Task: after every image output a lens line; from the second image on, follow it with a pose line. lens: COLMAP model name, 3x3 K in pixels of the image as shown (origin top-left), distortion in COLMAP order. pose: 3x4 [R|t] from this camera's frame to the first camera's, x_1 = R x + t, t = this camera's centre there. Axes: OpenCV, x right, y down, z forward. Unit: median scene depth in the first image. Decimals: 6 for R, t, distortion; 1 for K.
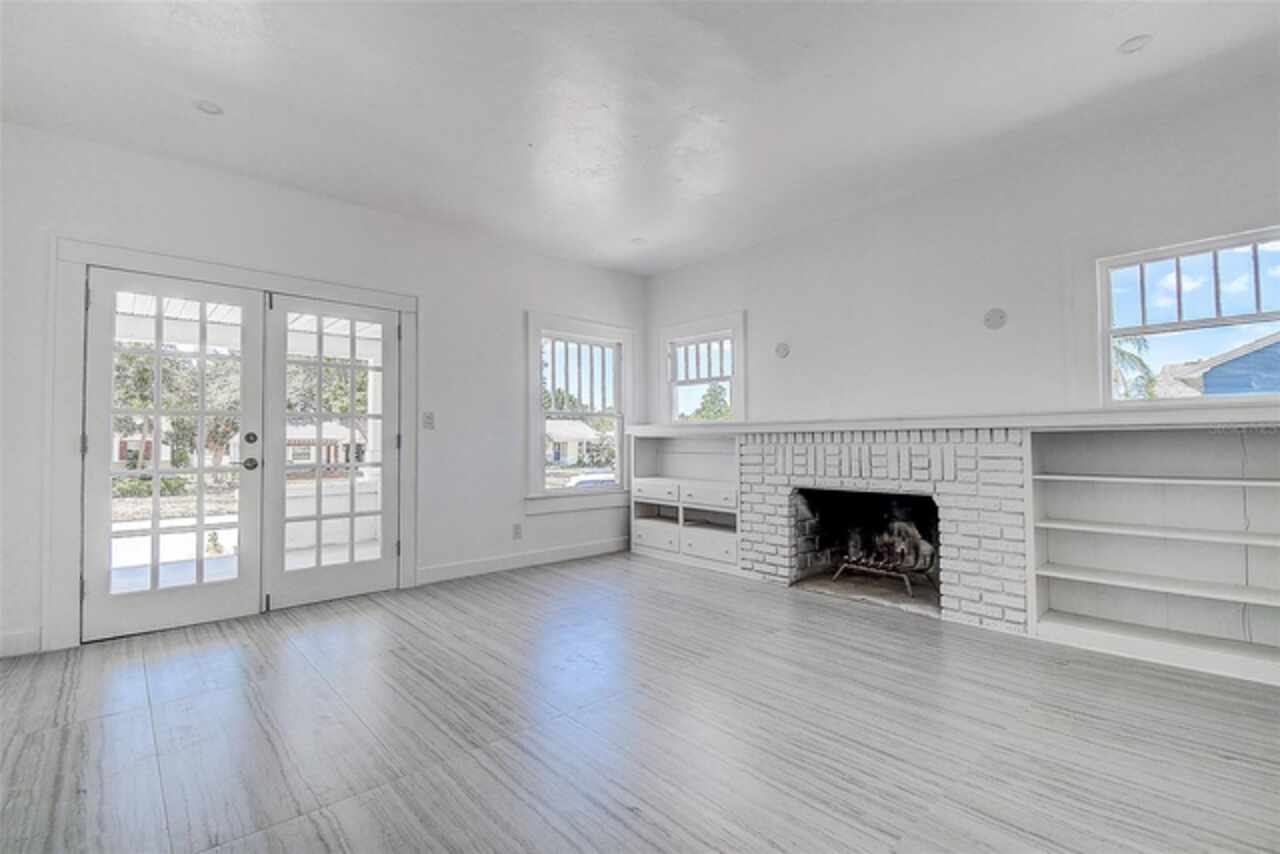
lens RADIAL K [[568.2, 0, 625.6], [0, 568.2, 428.5], [0, 0, 1]] dist [0.031405, -0.027043]
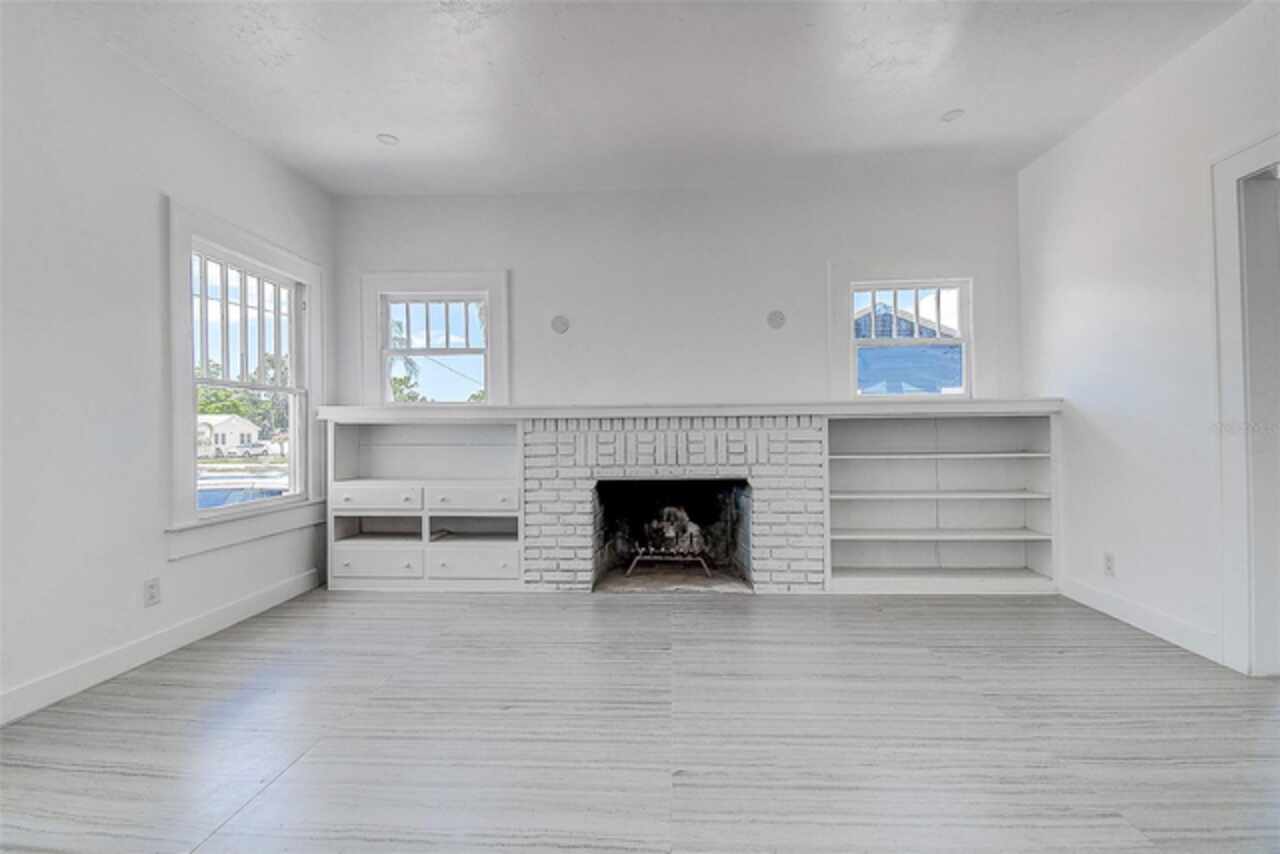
lens RADIAL K [[577.6, 0, 632.6], [0, 577.6, 427.5], [0, 0, 1]] dist [0.031737, -0.030187]
pose [[0.706697, 0.000751, 0.707516, -0.306469], [-0.010917, 0.999892, 0.009843, 0.011724], [-0.707432, -0.014680, 0.706629, 0.325016]]
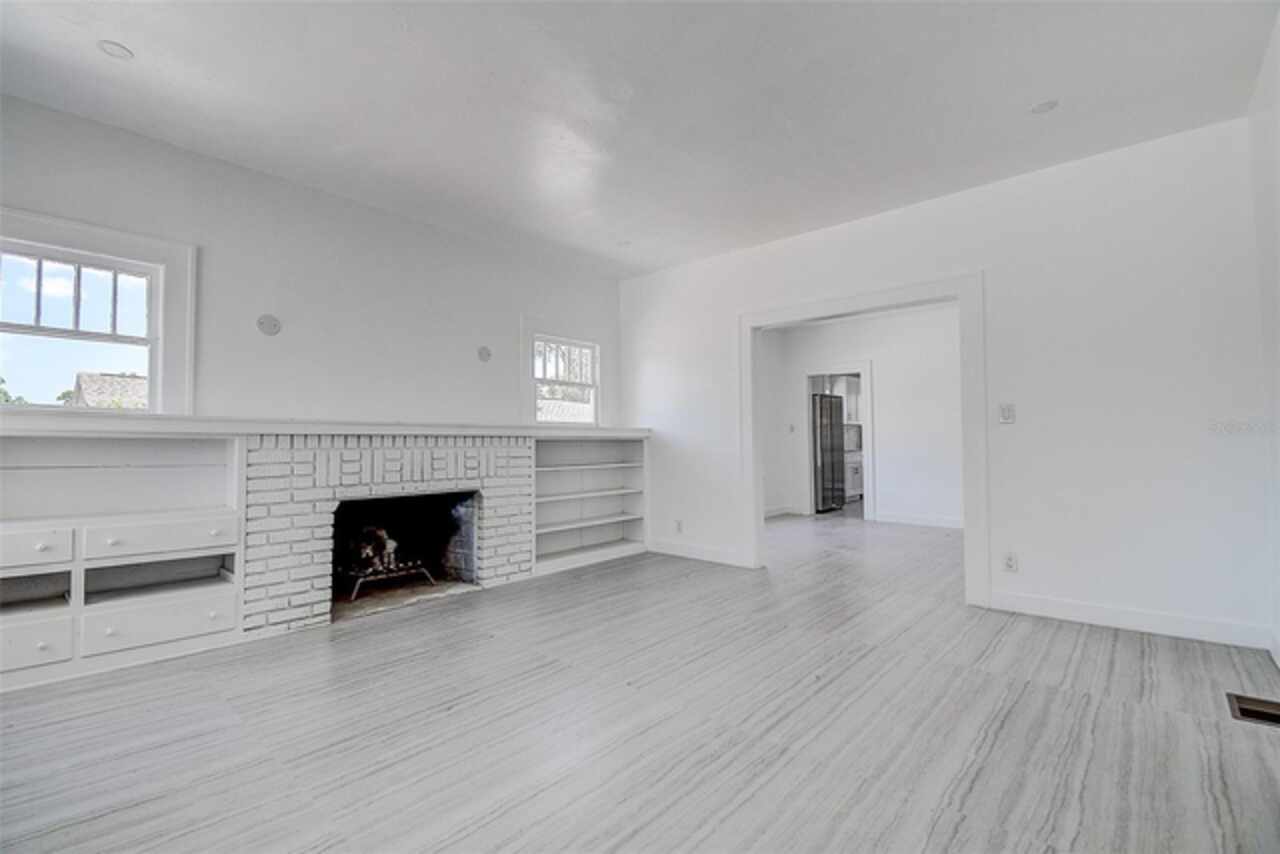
lens RADIAL K [[577.6, 0, 632.6], [0, 577.6, 427.5], [0, 0, 1]] dist [0.031737, -0.030187]
pose [[-0.123764, 0.036811, 0.991629, -0.608055], [-0.018289, 0.999057, -0.039369, 0.021794], [-0.992143, -0.023009, -0.122974, 0.684120]]
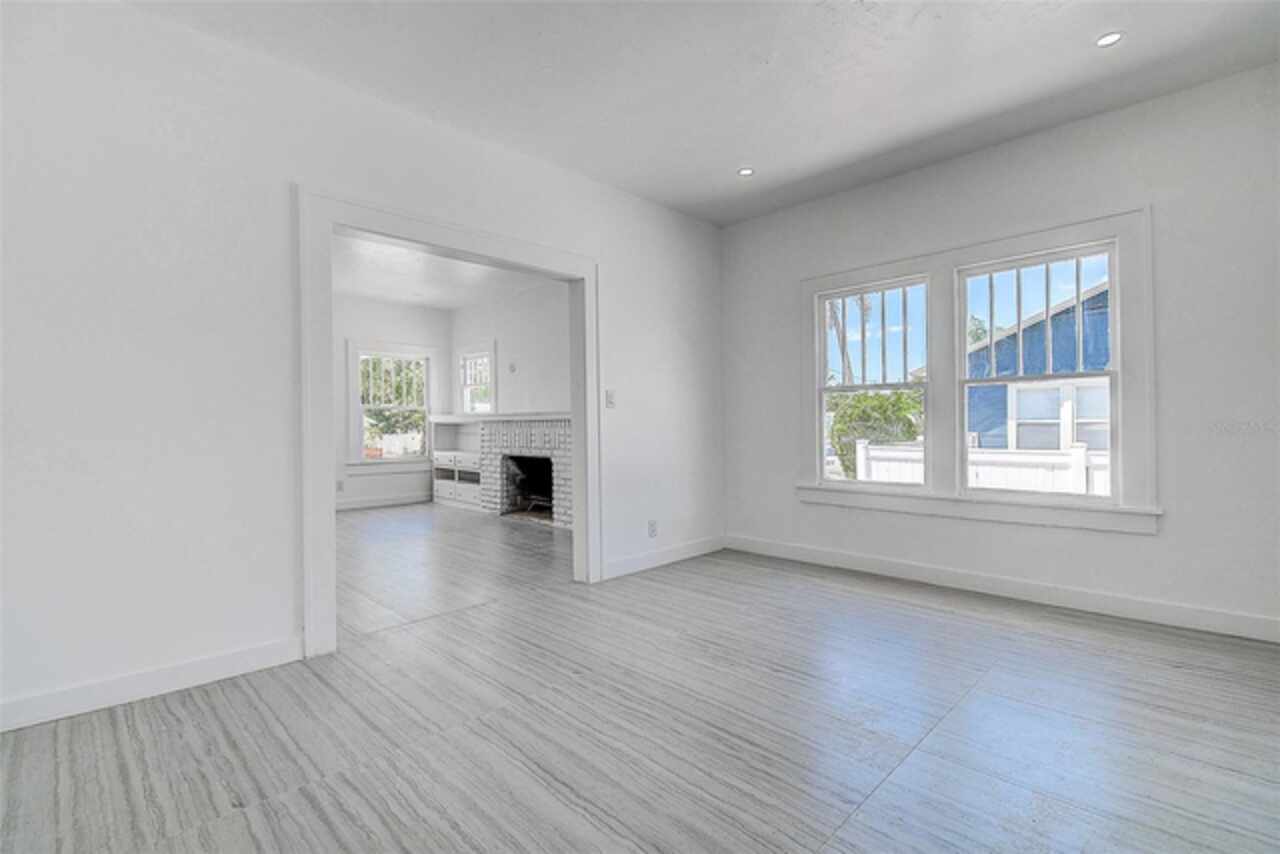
lens RADIAL K [[554.5, 0, 615.1], [0, 554.5, 431.2], [0, 0, 1]] dist [0.030667, -0.048933]
pose [[0.998001, 0.000625, 0.063192, 0.514562], [-0.002716, 0.999451, 0.033007, -0.016650], [-0.063137, -0.033112, 0.997455, -0.593227]]
